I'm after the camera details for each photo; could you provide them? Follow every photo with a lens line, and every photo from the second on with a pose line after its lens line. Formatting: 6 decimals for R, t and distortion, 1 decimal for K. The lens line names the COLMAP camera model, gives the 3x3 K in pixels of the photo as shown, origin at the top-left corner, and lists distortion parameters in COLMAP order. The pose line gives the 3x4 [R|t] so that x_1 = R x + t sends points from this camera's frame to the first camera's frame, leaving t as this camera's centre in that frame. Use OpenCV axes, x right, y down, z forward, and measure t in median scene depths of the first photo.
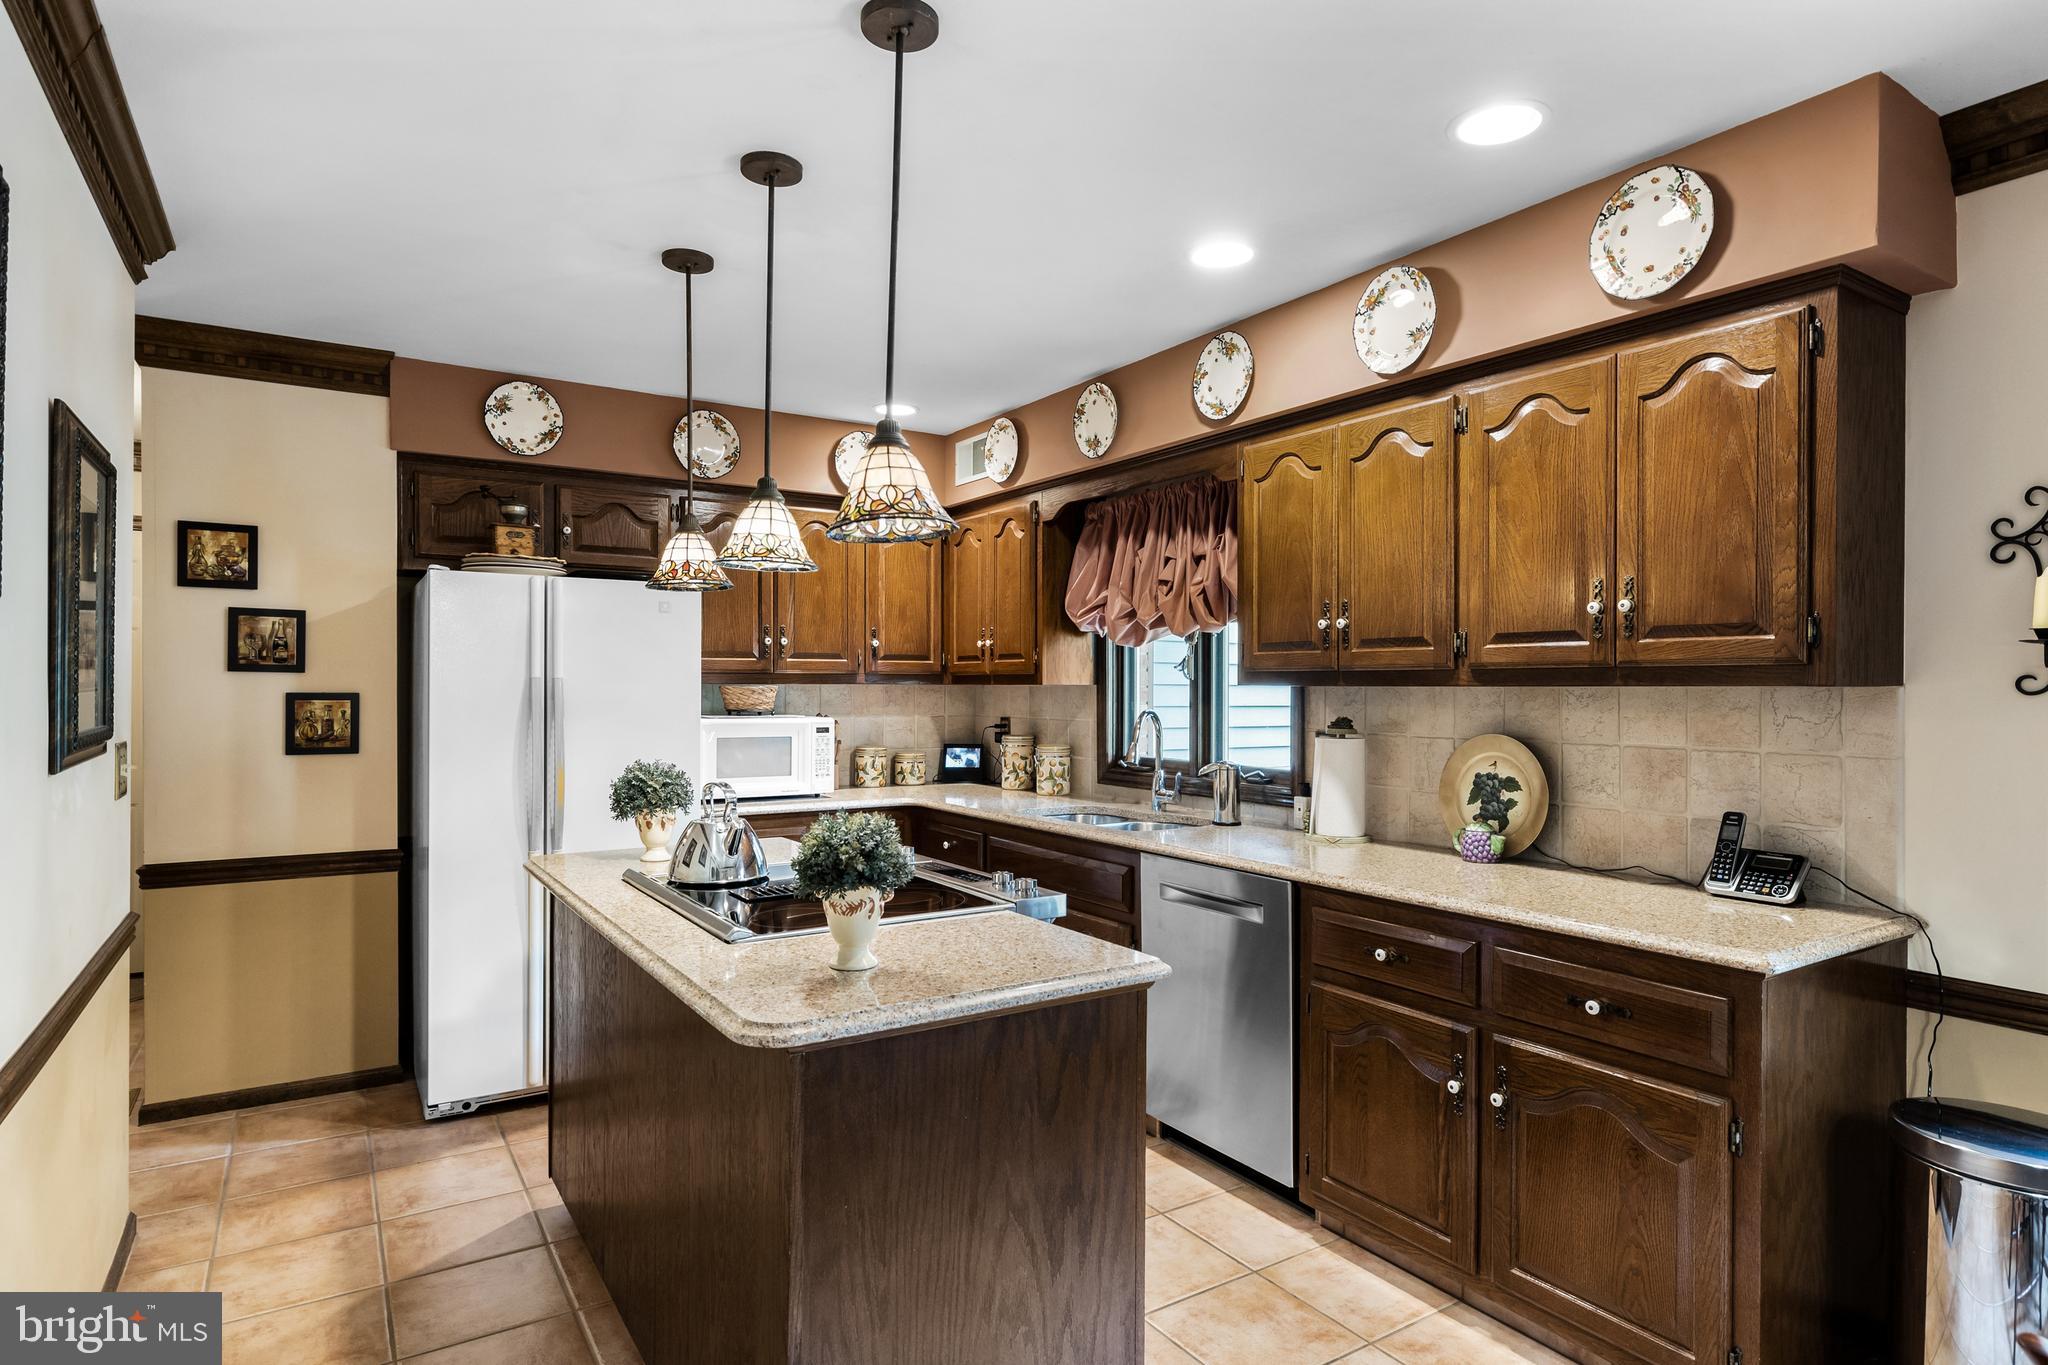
lens RADIAL K [[1096.8, 0, 1038.3], [0, 1096.8, 690.8], [0, 0, 1]] dist [0.000599, -0.000784]
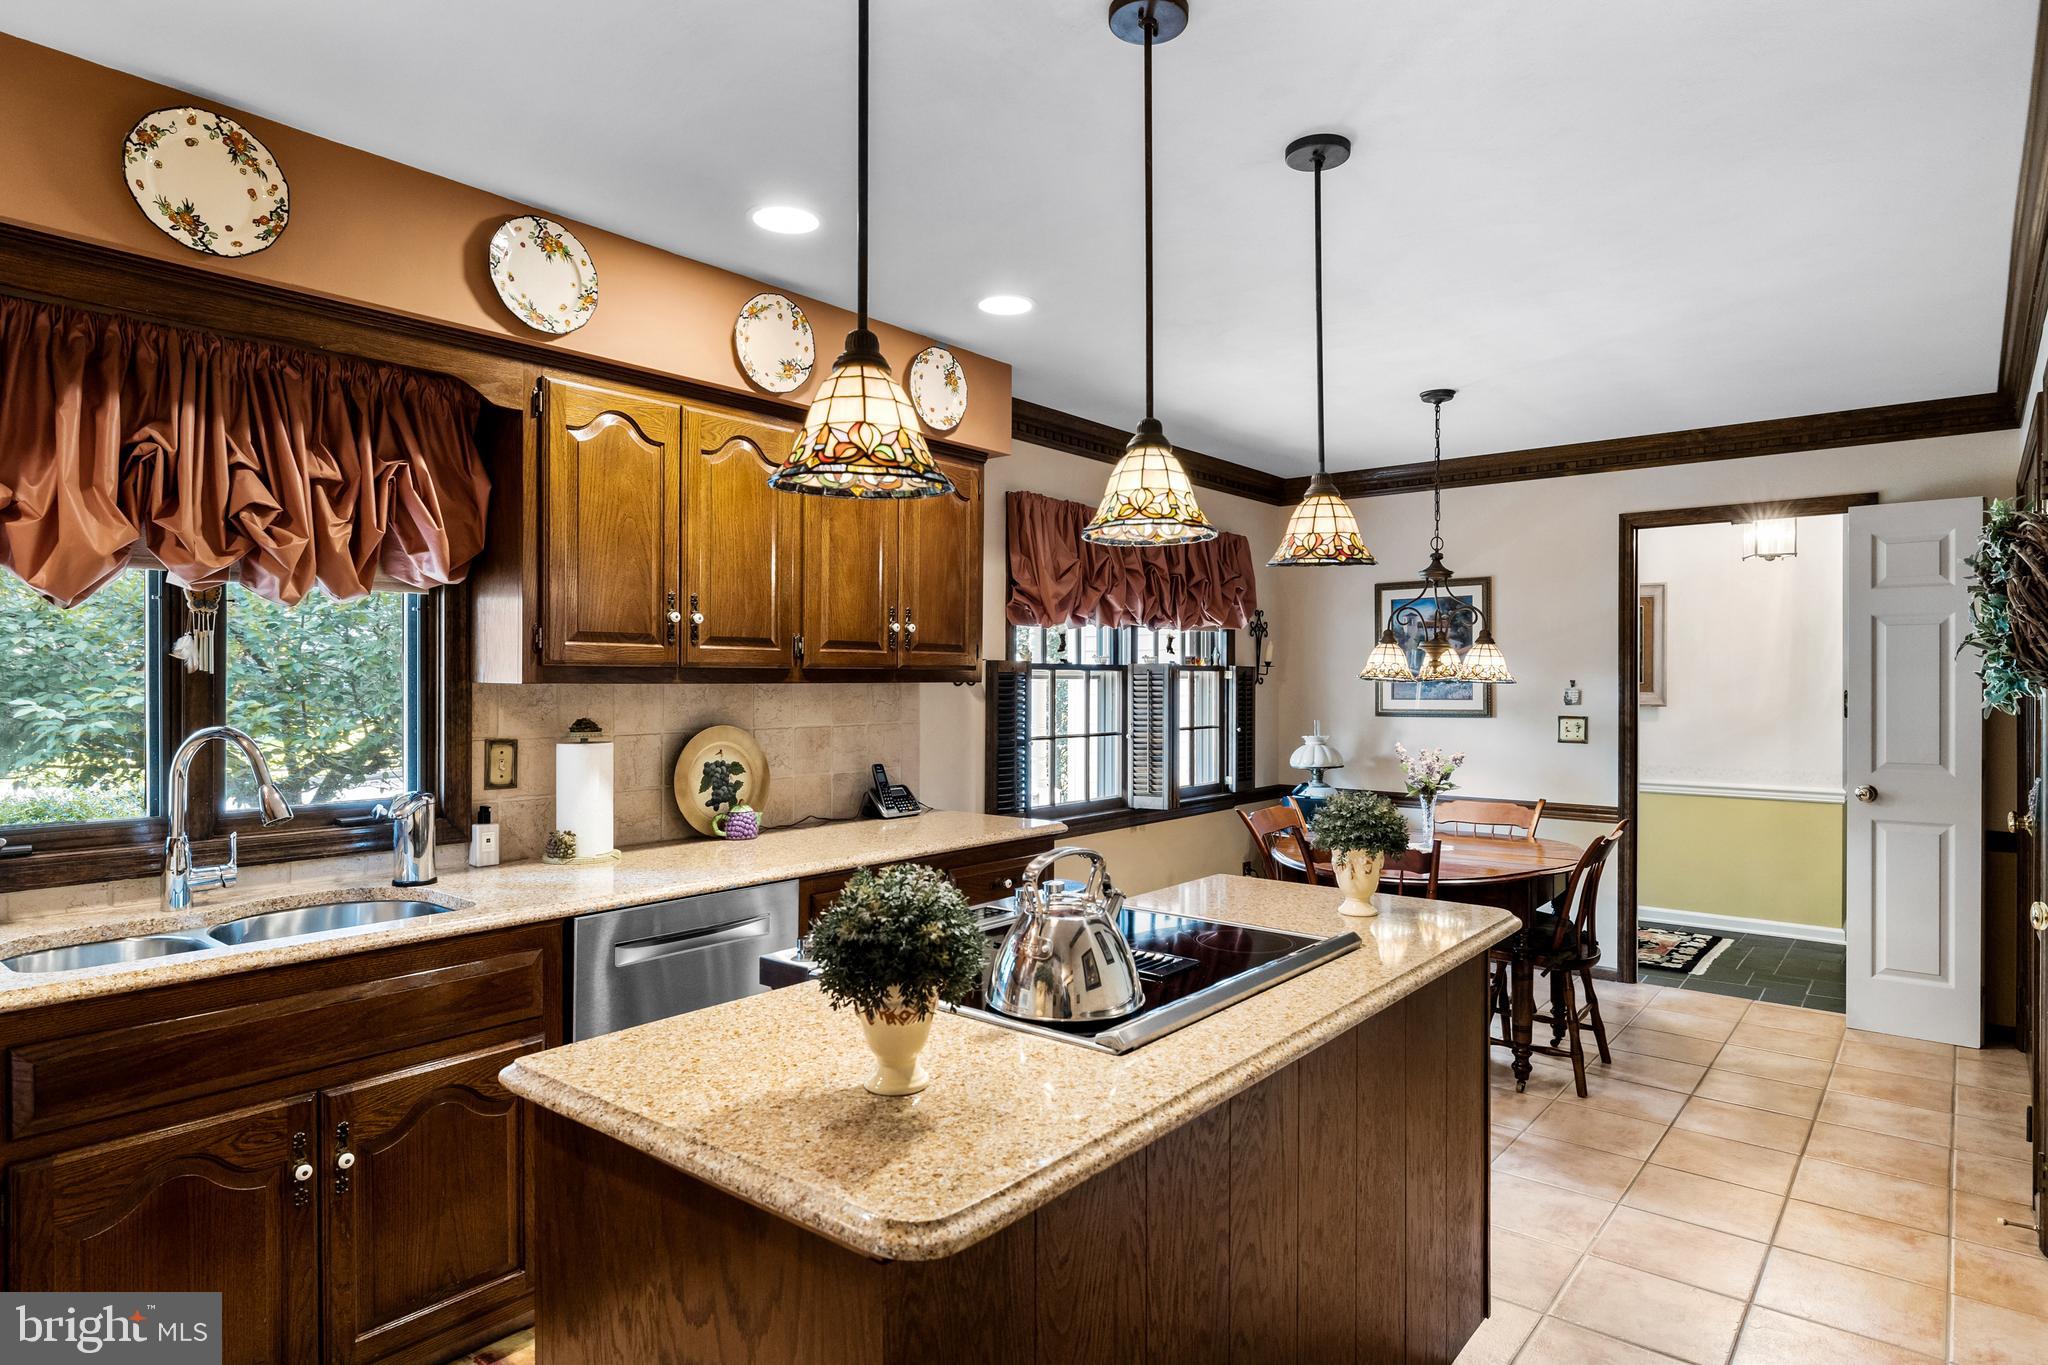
lens RADIAL K [[1153.7, 0, 1030.5], [0, 1153.7, 694.6], [0, 0, 1]] dist [0.001109, -0.000220]
pose [[-0.303860, -0.017406, 0.952558, -0.677249], [0.002443, 0.999816, 0.019048, -0.011496], [-0.952714, 0.008115, -0.303761, 0.897220]]
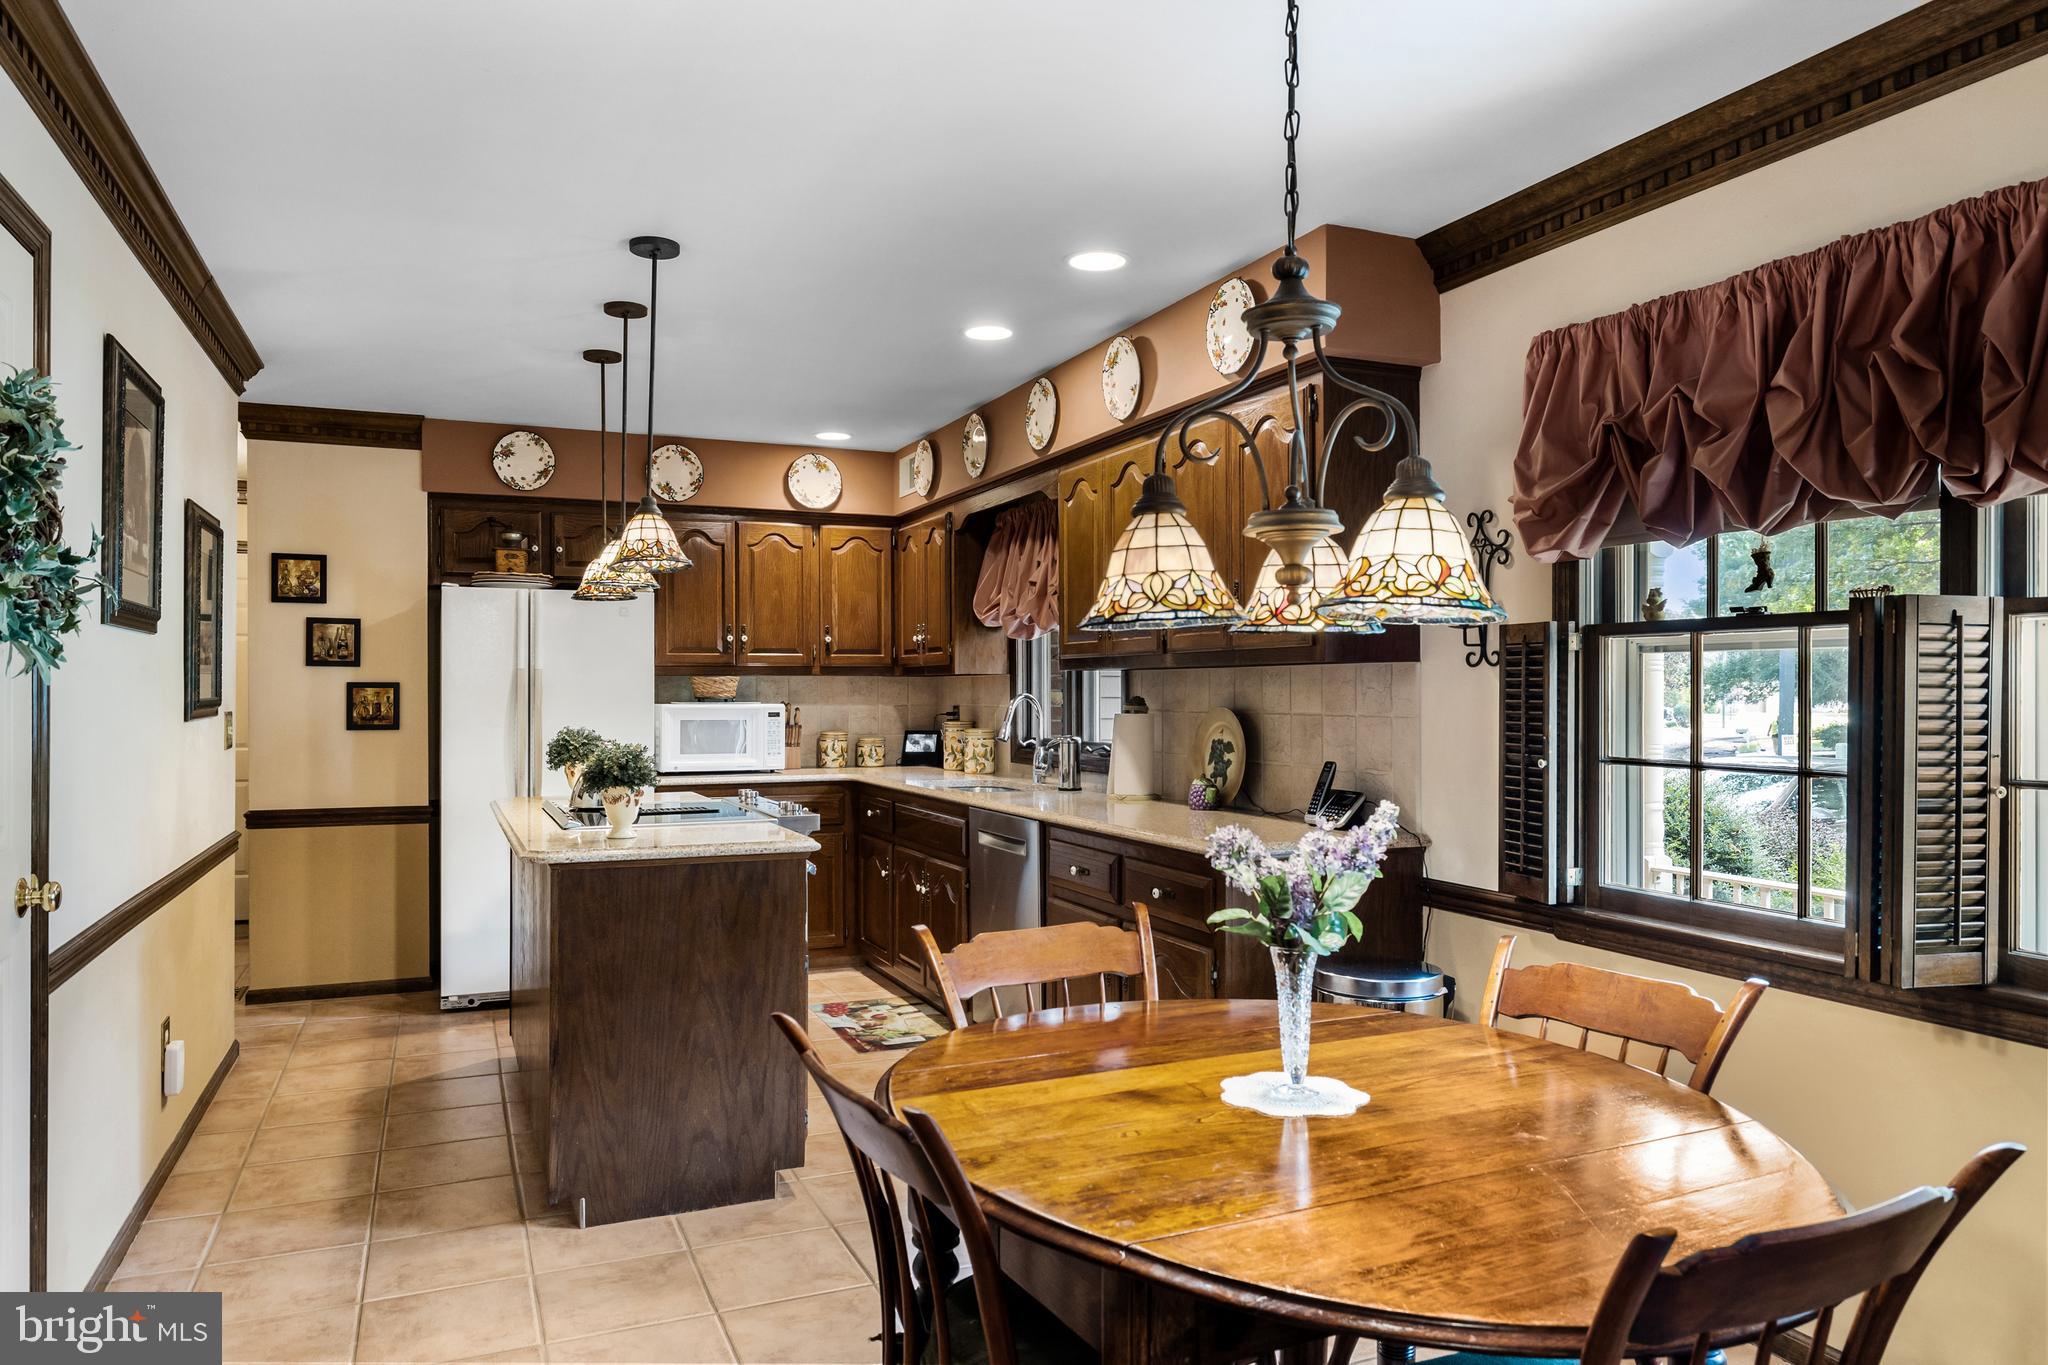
lens RADIAL K [[1307.8, 0, 1020.6], [0, 1307.8, 688.3], [0, 0, 1]] dist [-0.003434, -0.001106]
pose [[0.985835, -0.005092, -0.167641, 0.373209], [0.003989, 0.999968, -0.006918, 0.023663], [0.167671, 0.006151, 0.985824, -0.405723]]
